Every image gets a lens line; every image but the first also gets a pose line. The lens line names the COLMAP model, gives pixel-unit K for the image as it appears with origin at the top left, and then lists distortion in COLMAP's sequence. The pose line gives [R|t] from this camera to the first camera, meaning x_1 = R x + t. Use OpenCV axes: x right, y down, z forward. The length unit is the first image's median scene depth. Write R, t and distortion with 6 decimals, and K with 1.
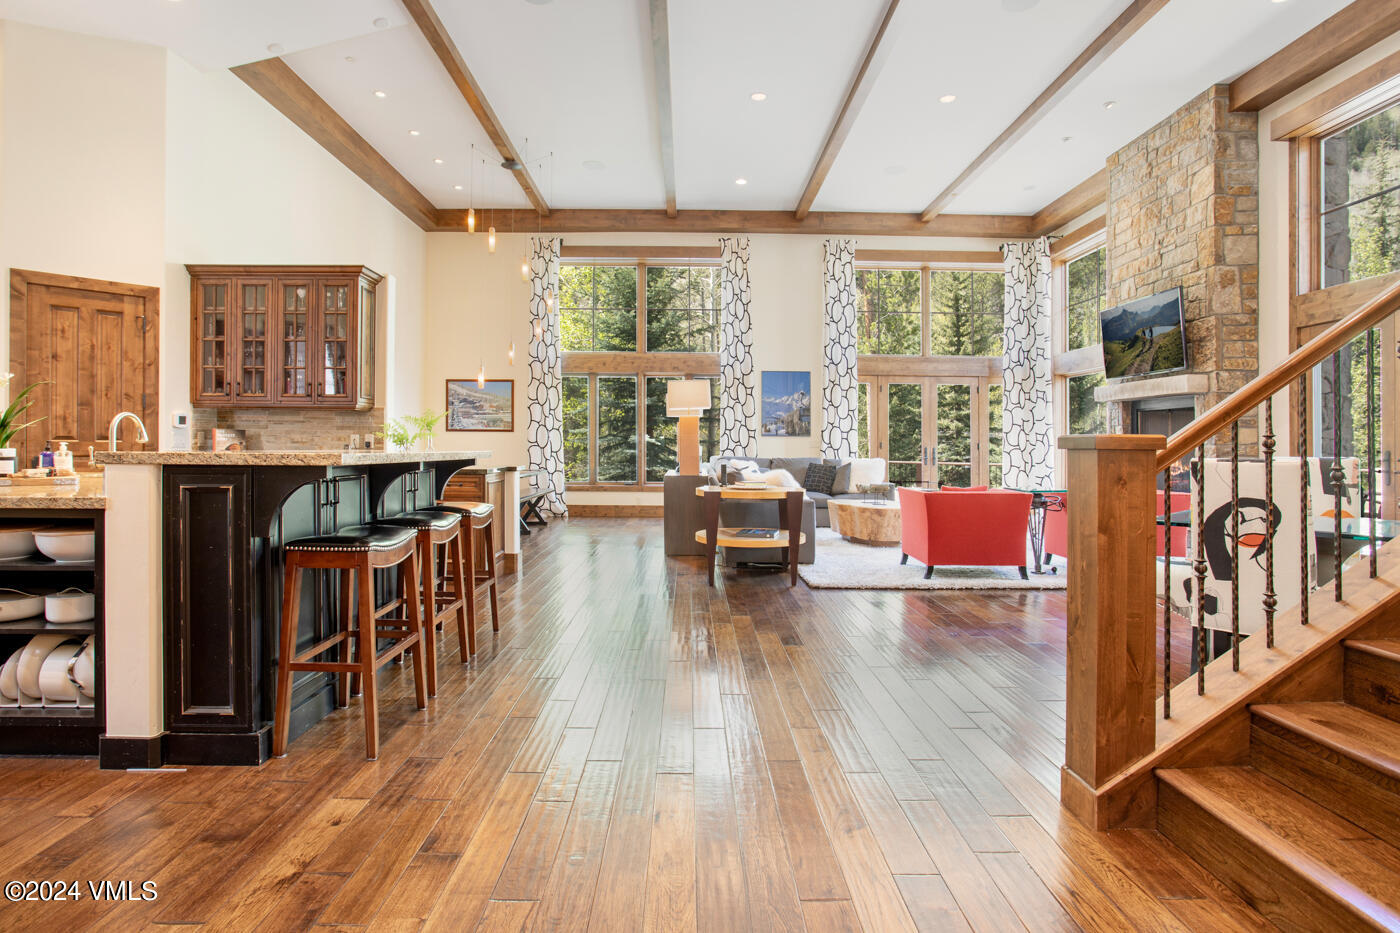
lens RADIAL K [[712.2, 0, 691.4], [0, 712.2, 431.9], [0, 0, 1]] dist [-0.021353, 0.003696]
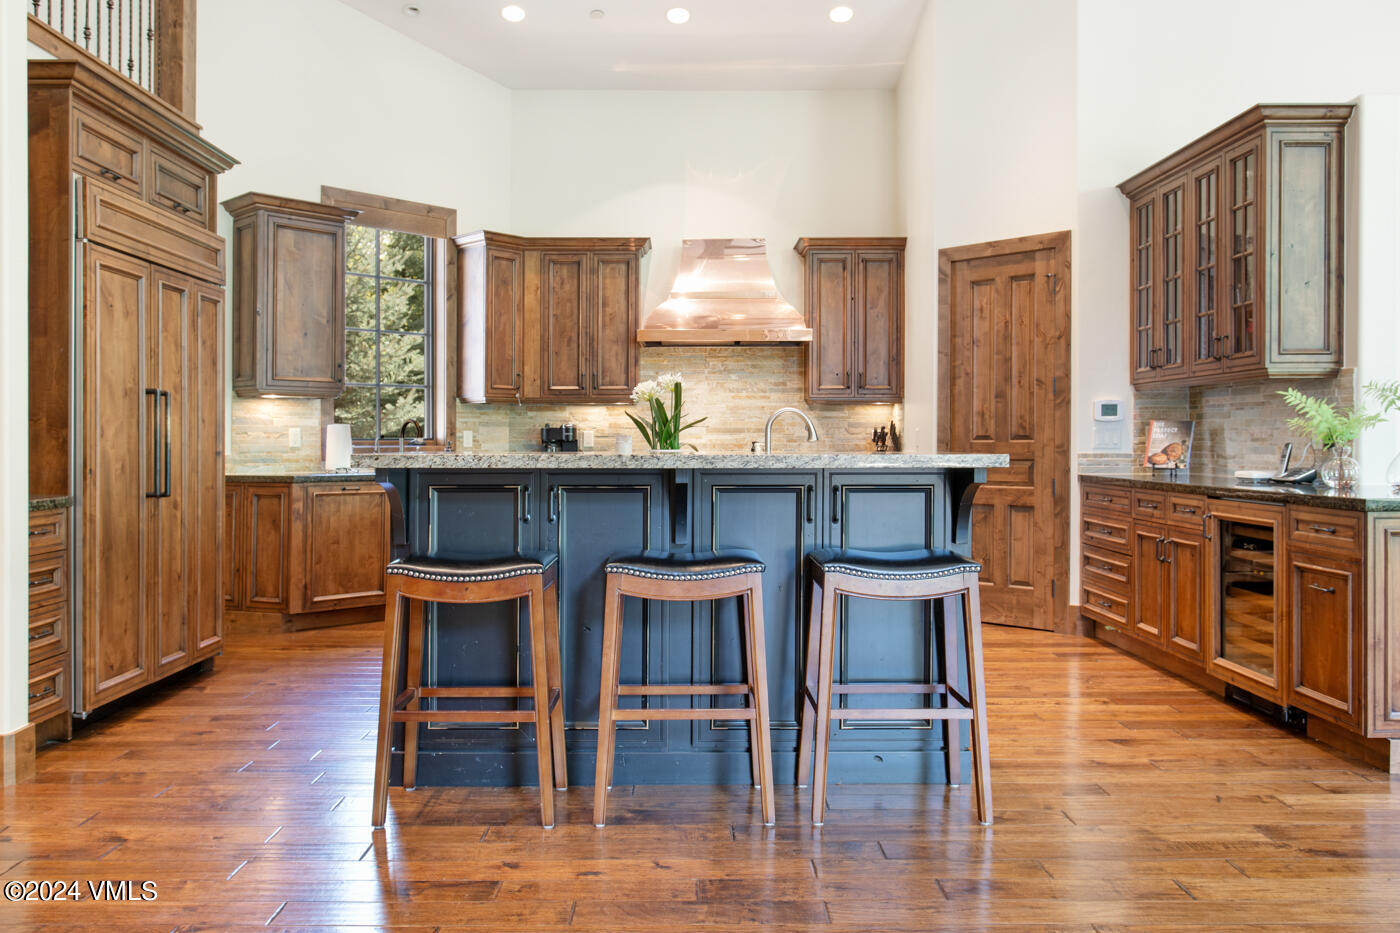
lens RADIAL K [[1068.1, 0, 688.9], [0, 1068.1, 446.1], [0, 0, 1]] dist [-0.021405, 0.025868]
pose [[-0.004773, -0.003720, -0.999982, 0.193296], [0.023582, 0.999715, -0.003831, 0.007618], [0.999711, -0.023600, -0.004684, 0.336303]]
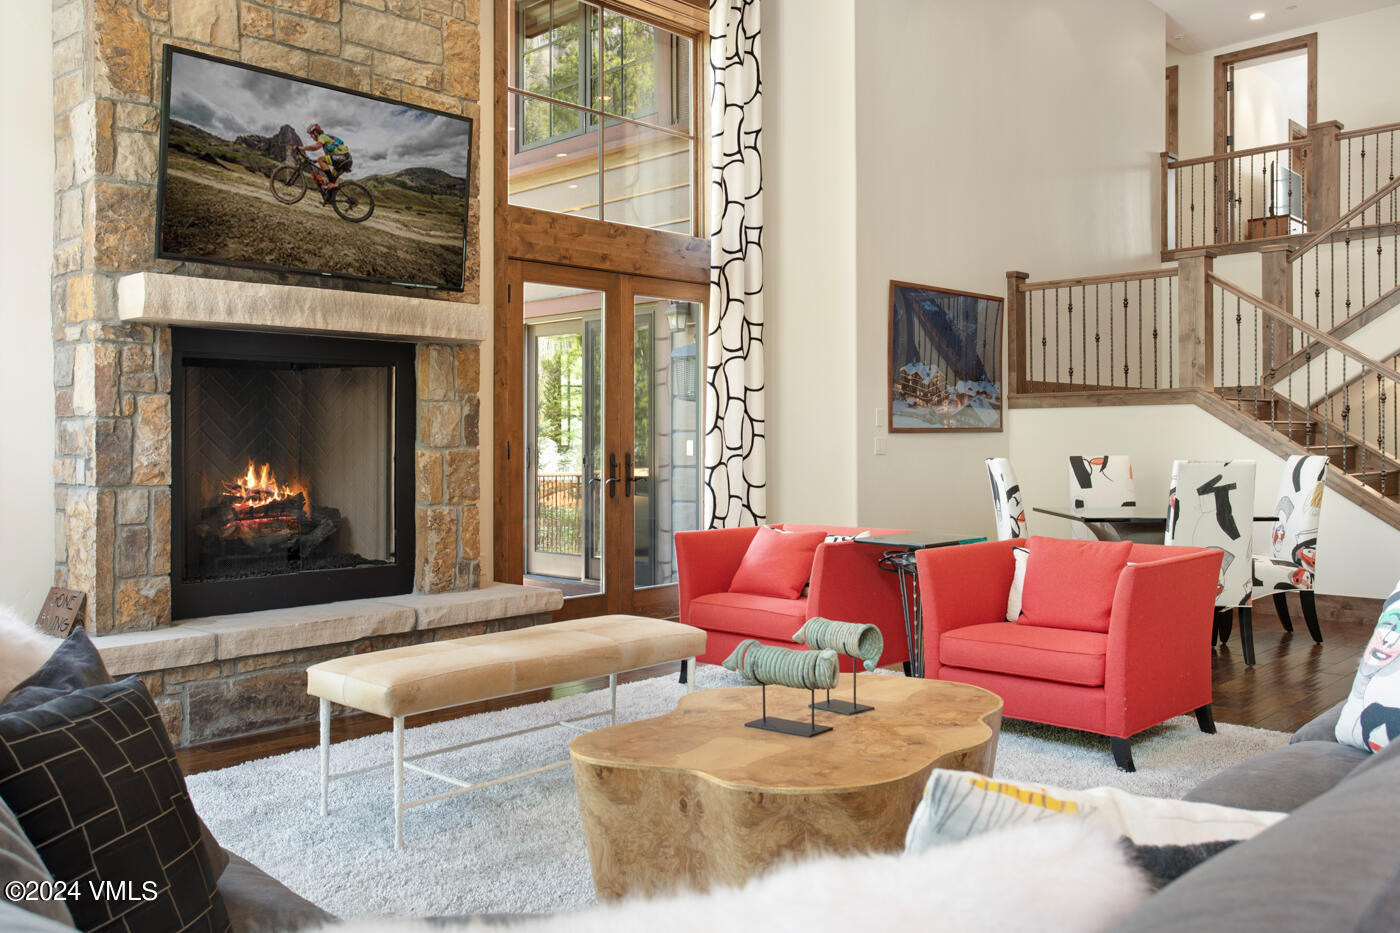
lens RADIAL K [[1187.0, 0, 711.5], [0, 1187.0, 422.7], [0, 0, 1]] dist [-0.019133, 0.054103]
pose [[-0.726114, 0.007020, 0.687538, 0.009986], [-0.013515, 0.999609, -0.024480, 0.013626], [-0.687441, -0.027067, -0.725736, 1.057571]]
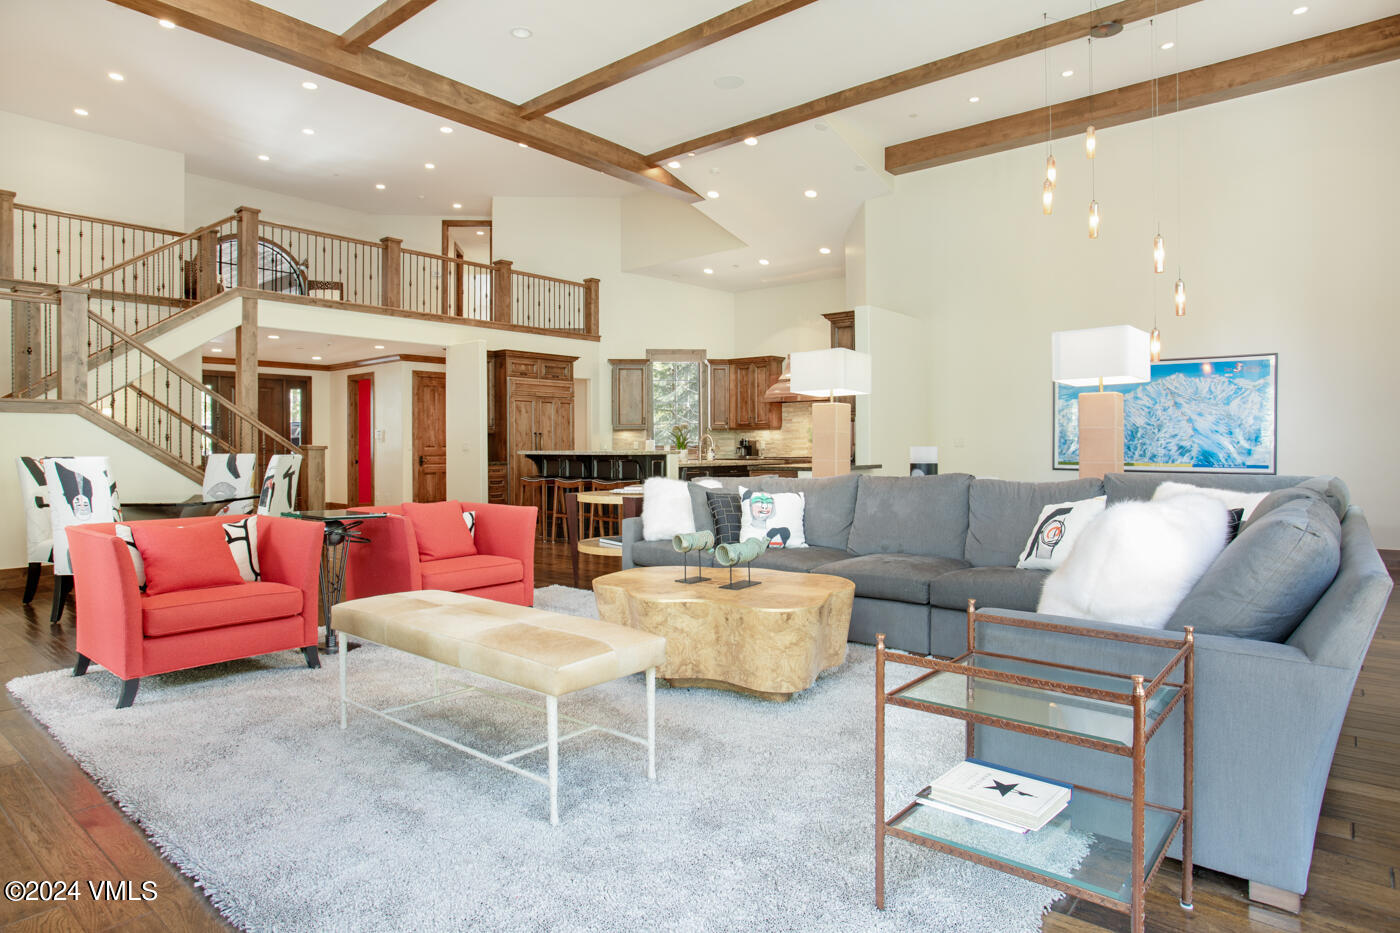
lens RADIAL K [[799.7, 0, 672.4], [0, 799.7, 442.5], [0, 0, 1]] dist [-0.017657, 0.002797]
pose [[-0.653081, -0.008858, -0.757236, 0.515050], [0.015541, 0.999564, -0.025097, 0.024434], [0.757128, -0.028159, -0.652659, 1.043087]]
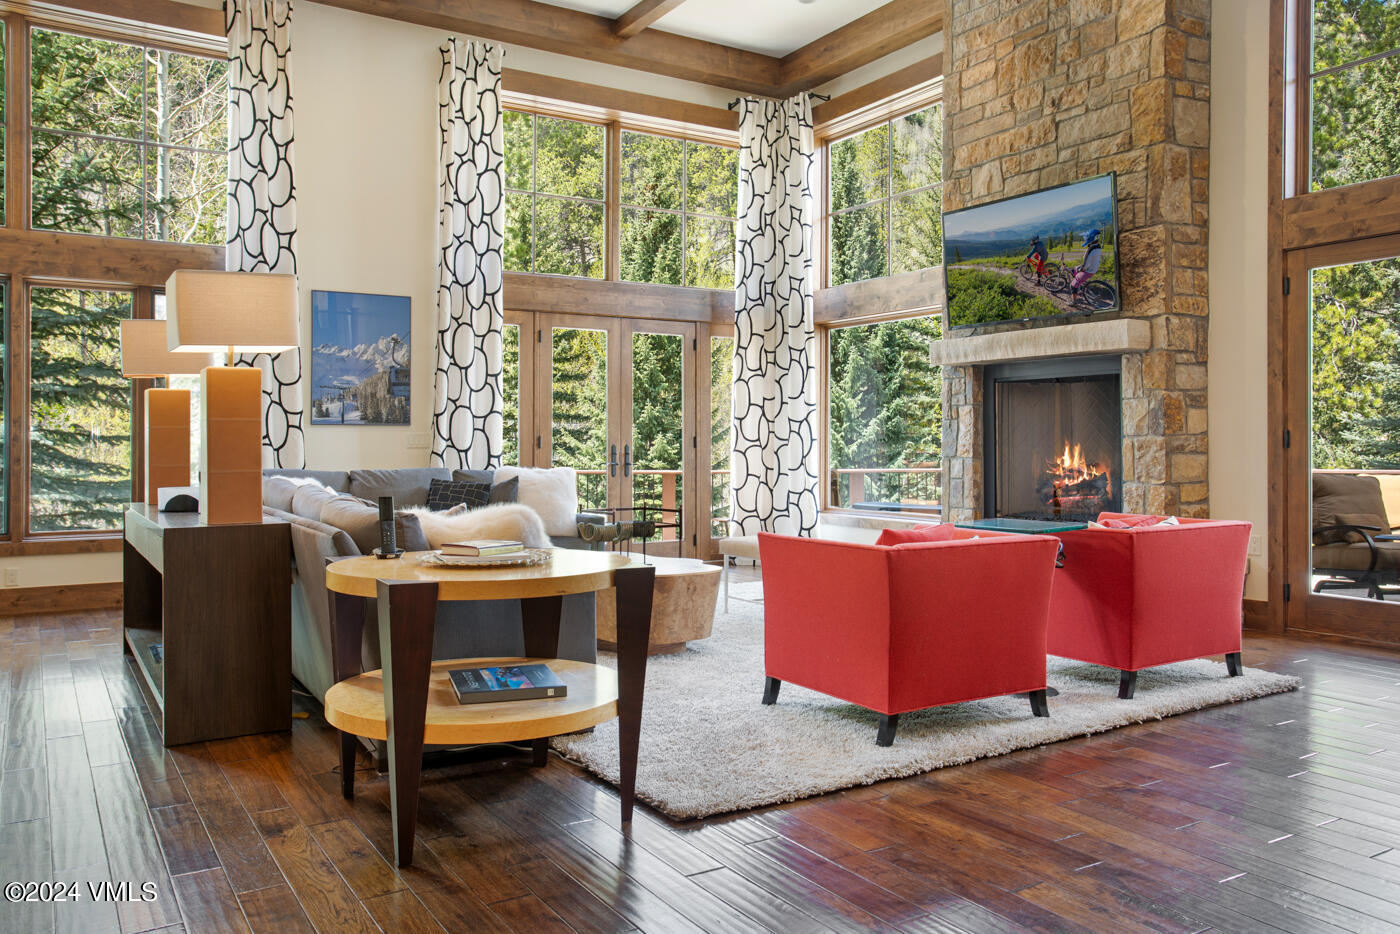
lens RADIAL K [[1068.1, 0, 673.2], [0, 1068.1, 440.6], [0, 0, 1]] dist [-0.021405, 0.025868]
pose [[0.862436, -0.008558, 0.506094, -0.065825], [-0.000214, 0.999851, 0.017272, 0.004895], [-0.506166, -0.015004, 0.862305, 0.289876]]
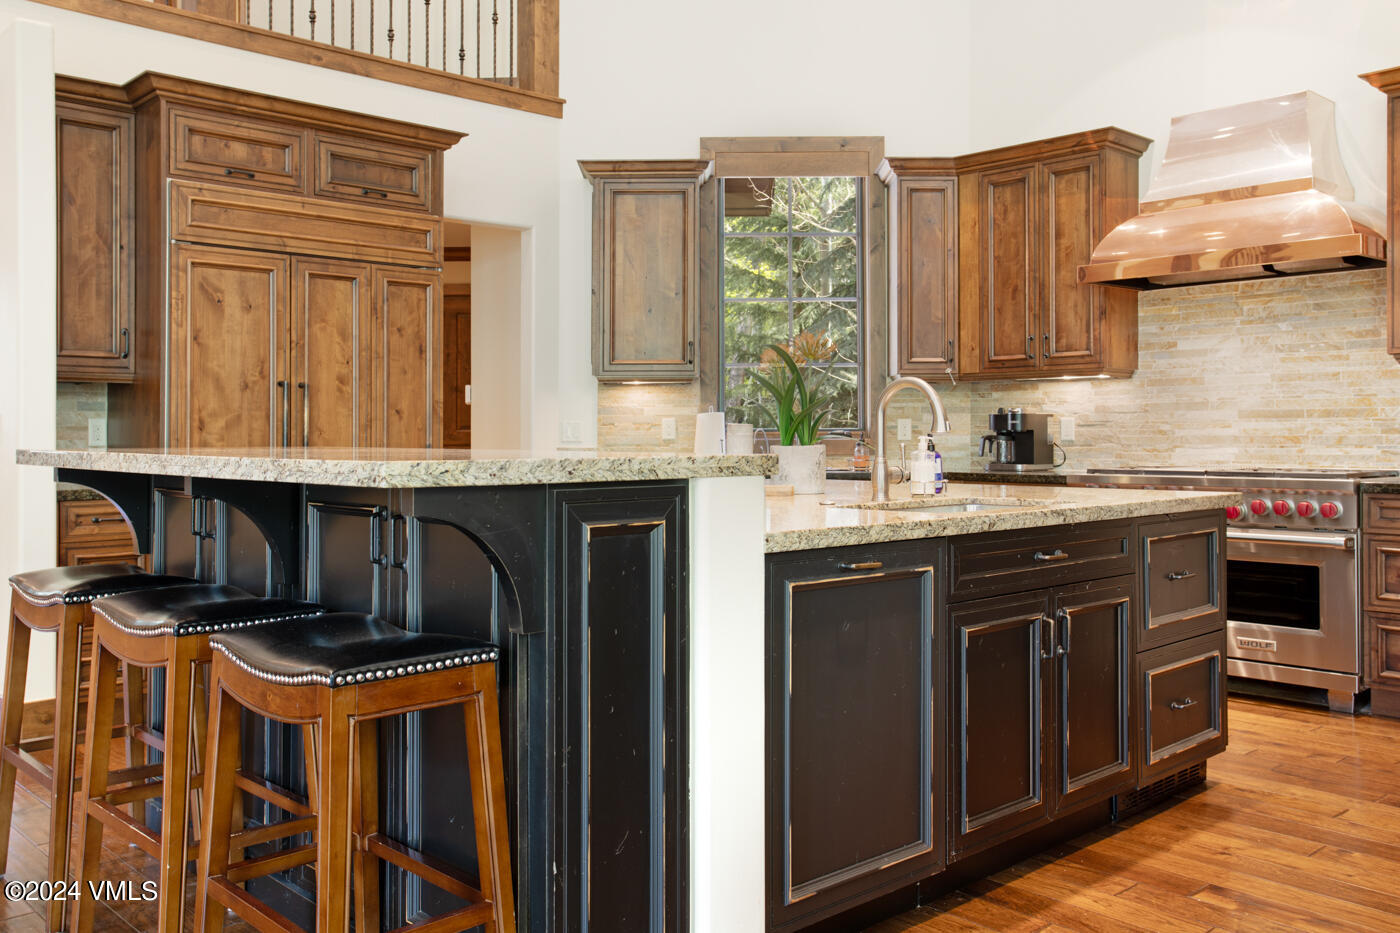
lens RADIAL K [[1203.0, 0, 661.5], [0, 1203.0, 415.3], [0, 0, 1]] dist [-0.008893, 0.023274]
pose [[-0.738042, -0.016315, -0.674557, -0.034691], [0.011272, 0.999270, -0.036501, 0.010947], [0.674660, -0.034543, -0.737320, 0.588141]]
